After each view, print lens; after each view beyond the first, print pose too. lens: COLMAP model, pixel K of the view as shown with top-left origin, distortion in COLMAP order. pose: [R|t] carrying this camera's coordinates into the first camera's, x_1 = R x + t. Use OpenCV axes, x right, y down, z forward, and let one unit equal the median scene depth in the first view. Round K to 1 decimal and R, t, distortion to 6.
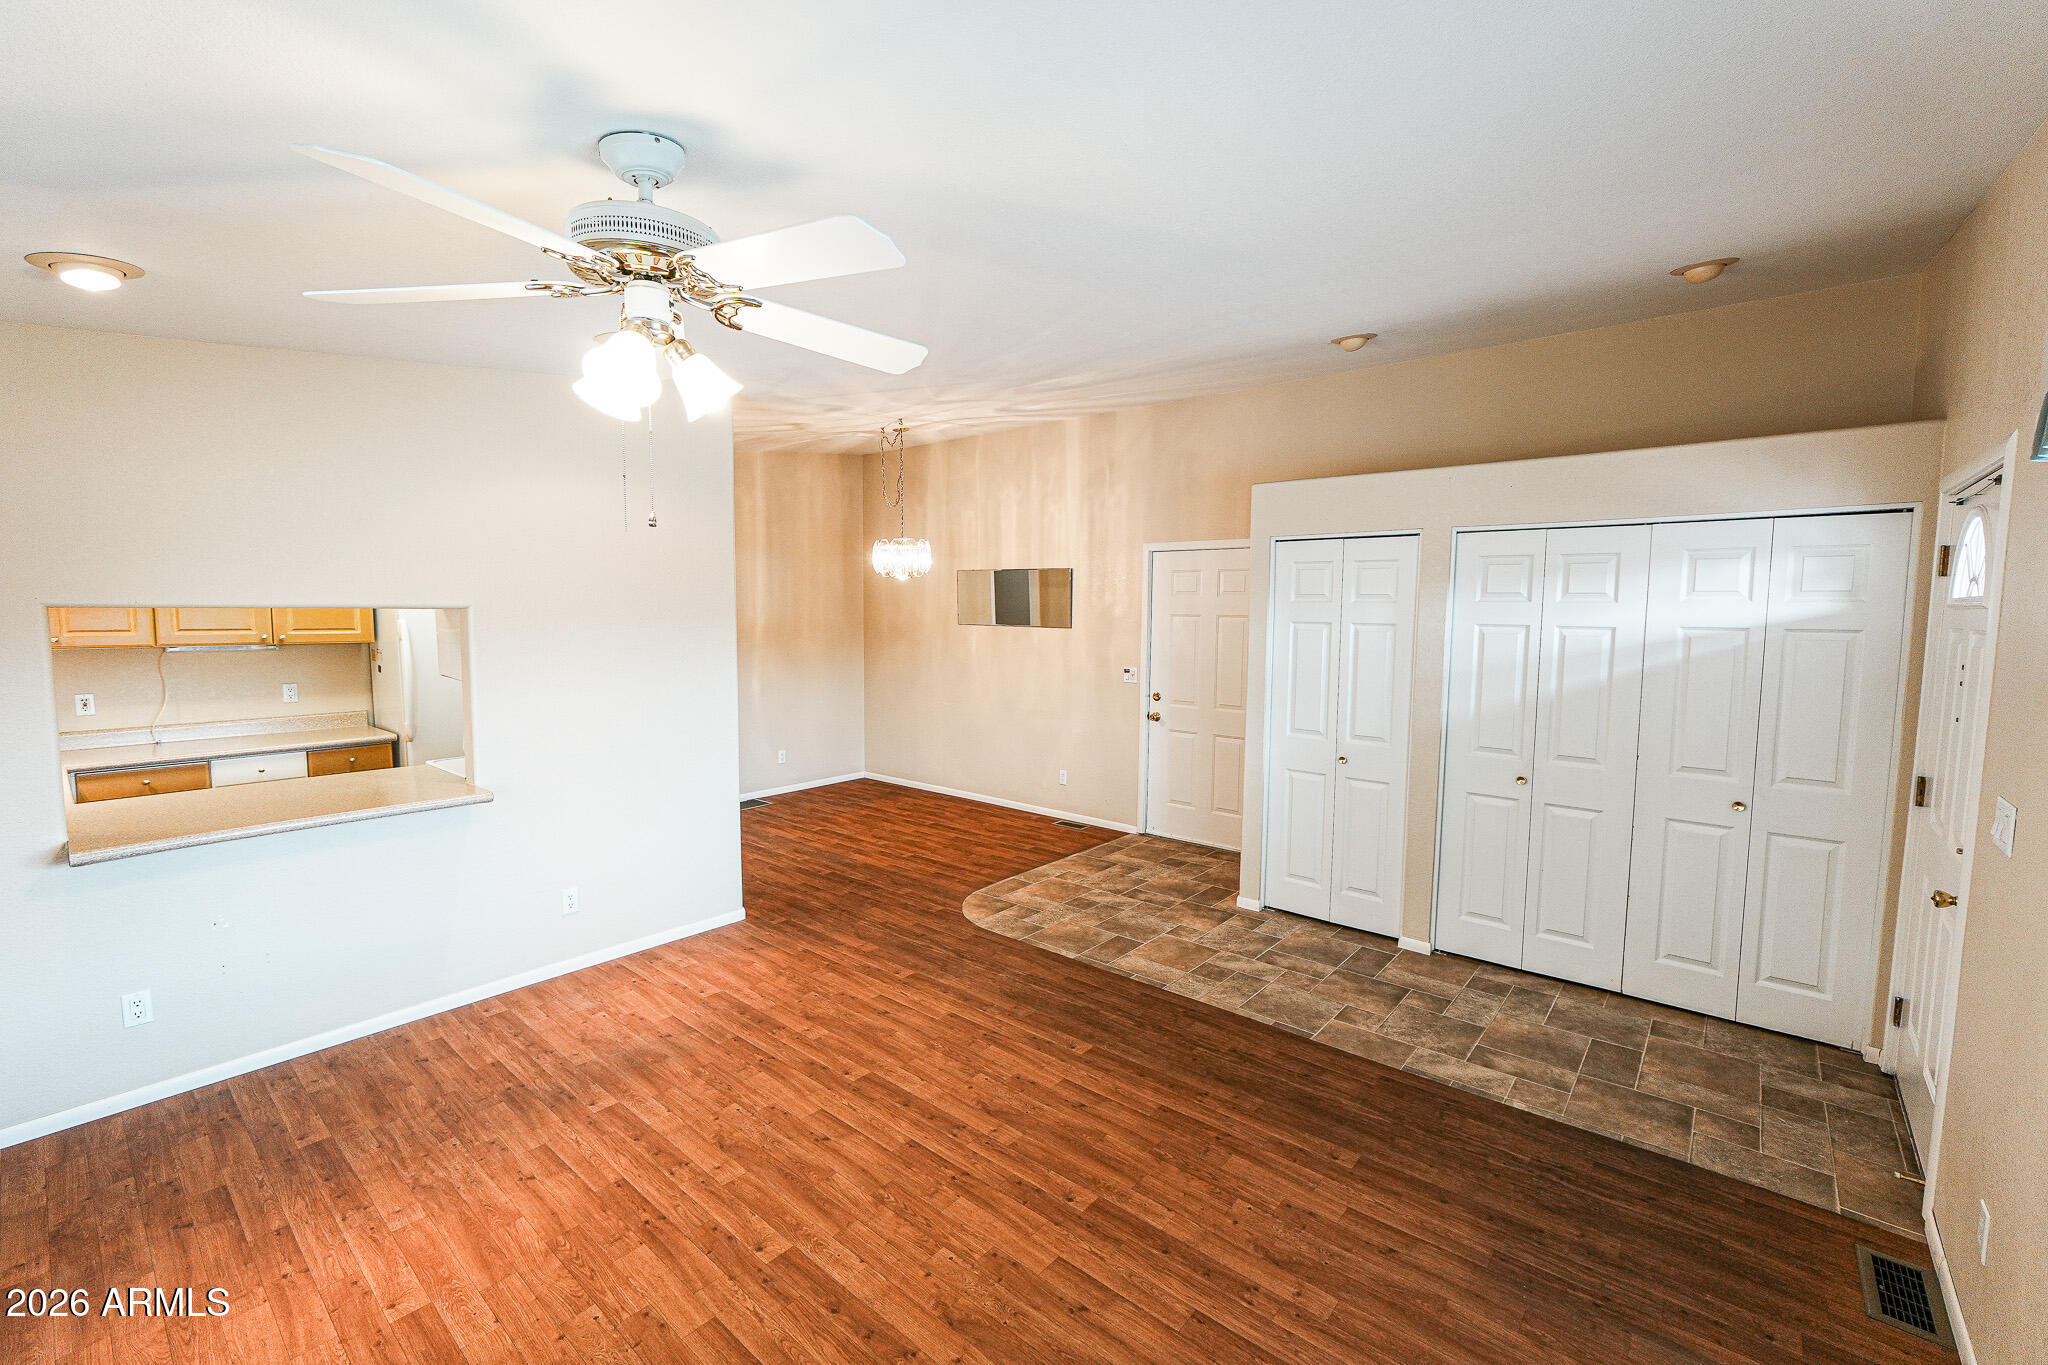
lens RADIAL K [[851.6, 0, 1030.0], [0, 851.6, 677.3], [0, 0, 1]] dist [-0.002176, 0.000331]
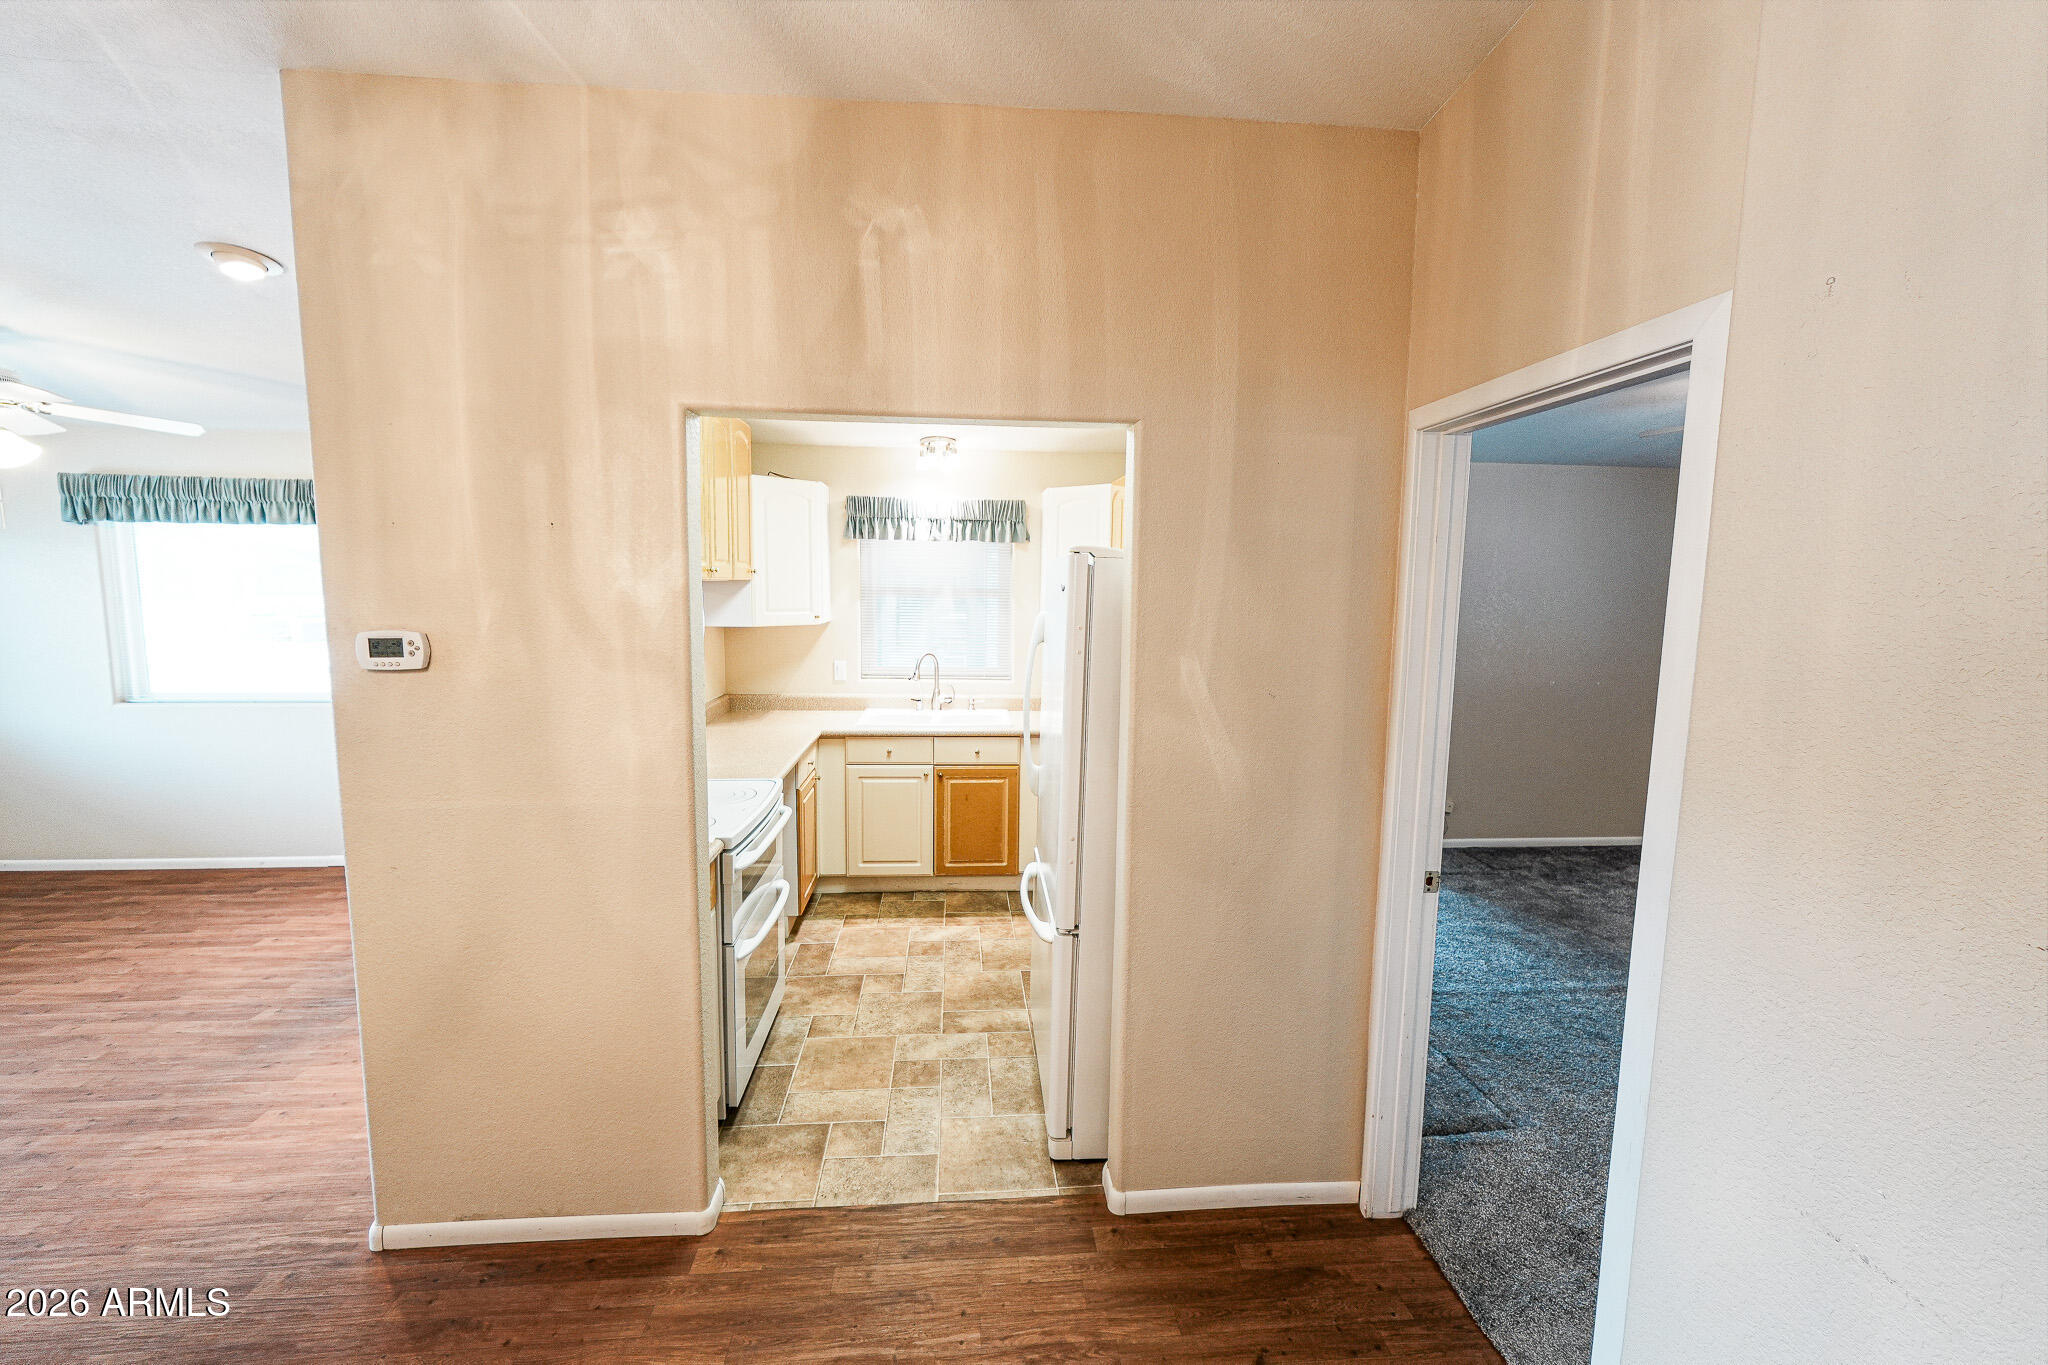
lens RADIAL K [[851.6, 0, 1028.8], [0, 851.6, 673.7], [0, 0, 1]] dist [-0.002176, 0.000331]
pose [[-0.703237, 0.060578, -0.708370, -0.355840], [-0.077937, 0.983790, 0.161503, -0.168655], [0.706671, 0.168783, -0.687116, 1.955377]]
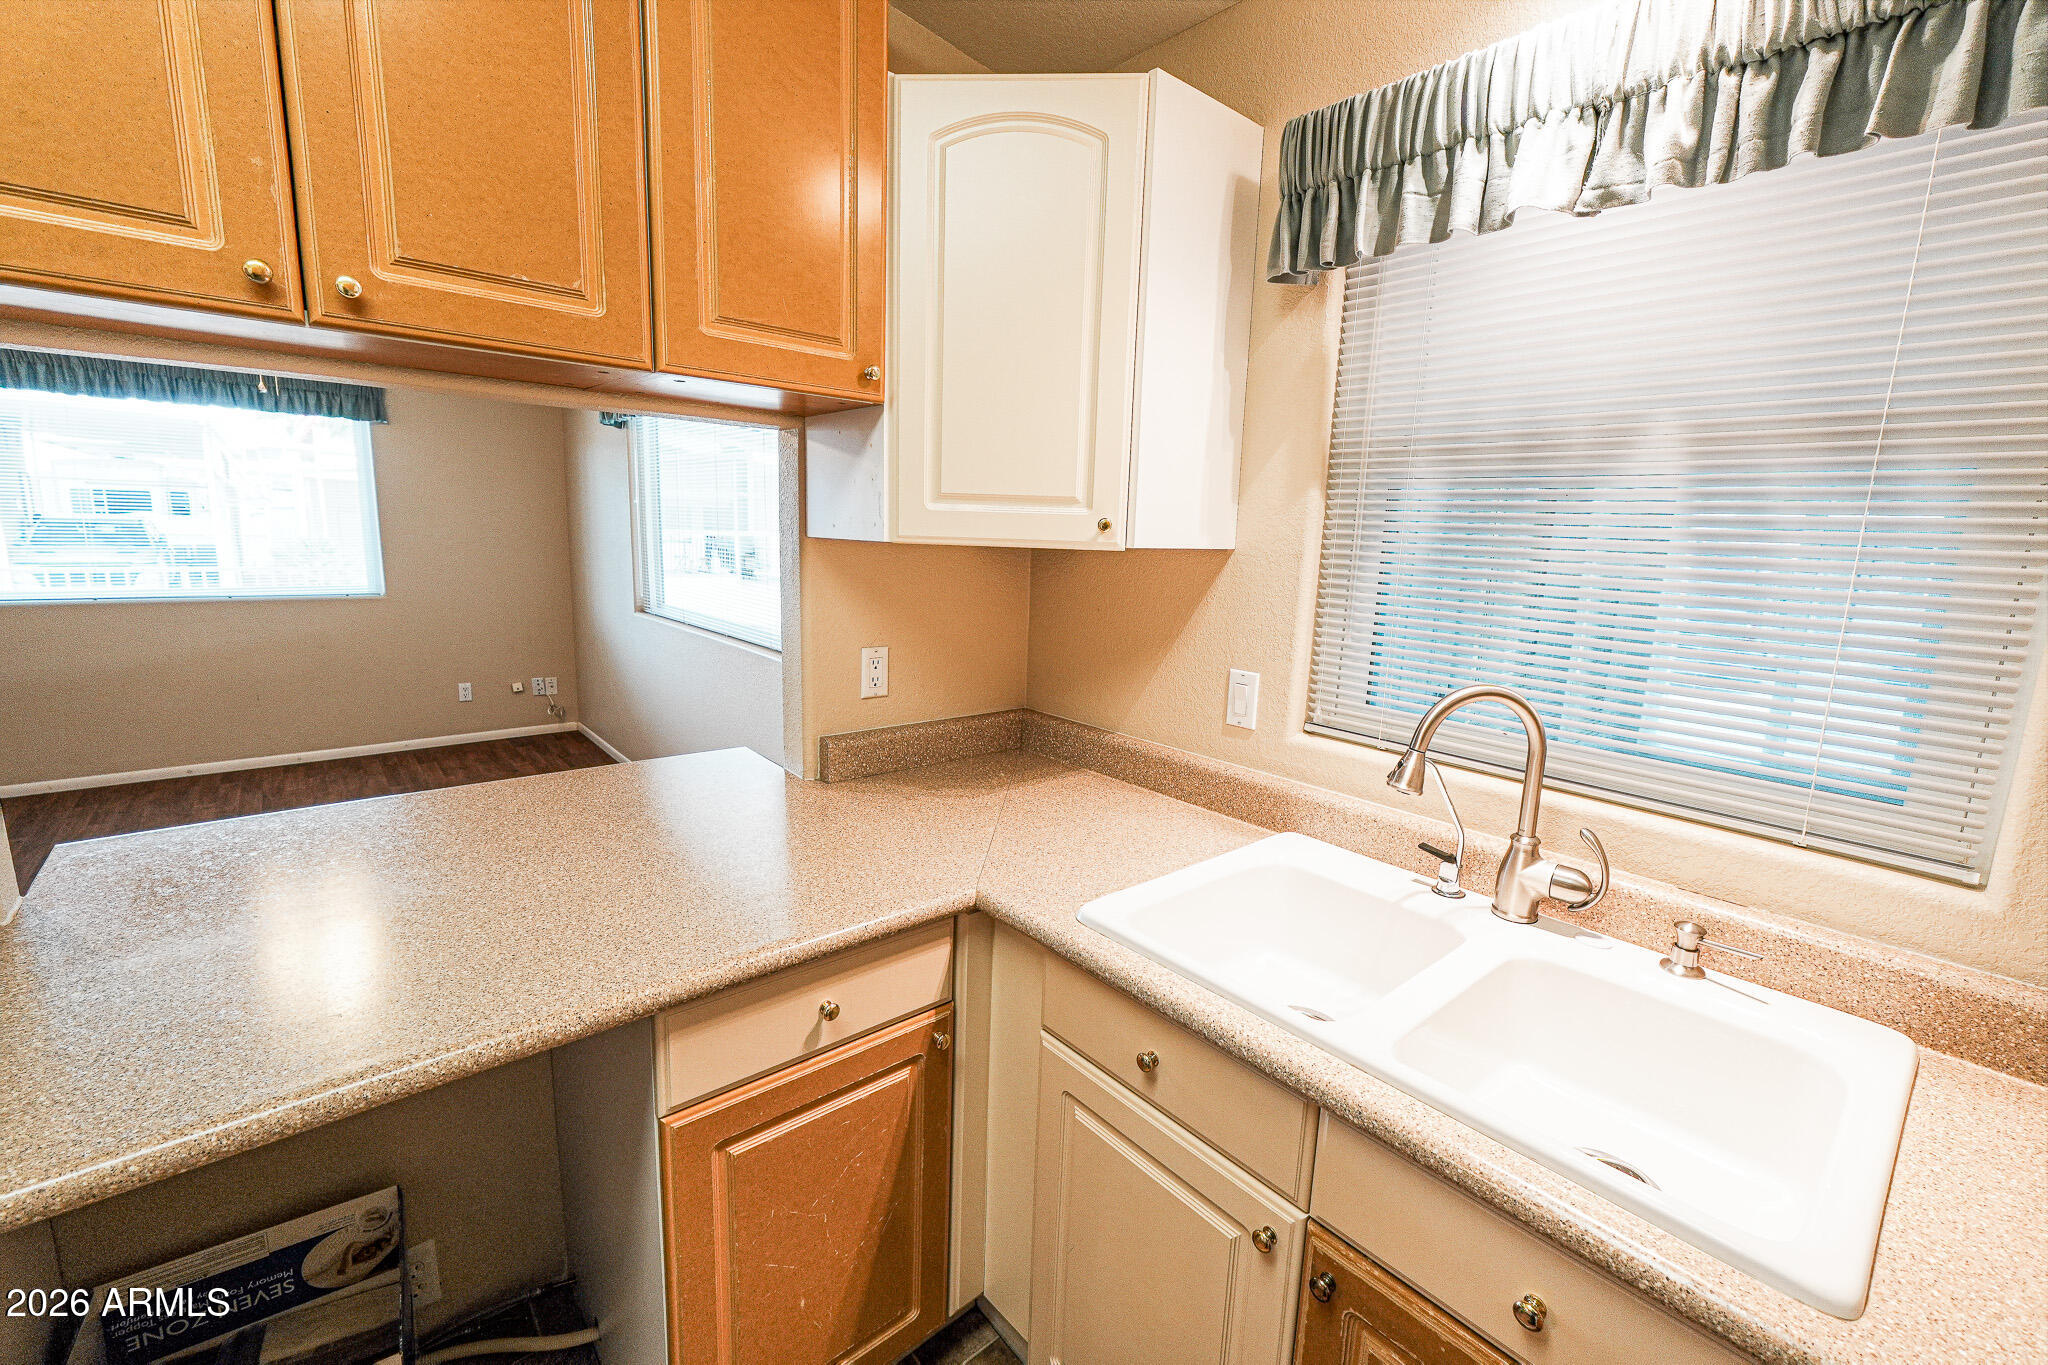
lens RADIAL K [[851.6, 0, 1019.6], [0, 851.6, 674.1], [0, 0, 1]] dist [-0.002176, 0.000331]
pose [[-0.987608, -0.066032, 0.142370, -0.790803], [-0.028367, 0.967343, 0.251880, -0.098649], [-0.154353, 0.244720, -0.957229, 1.525857]]
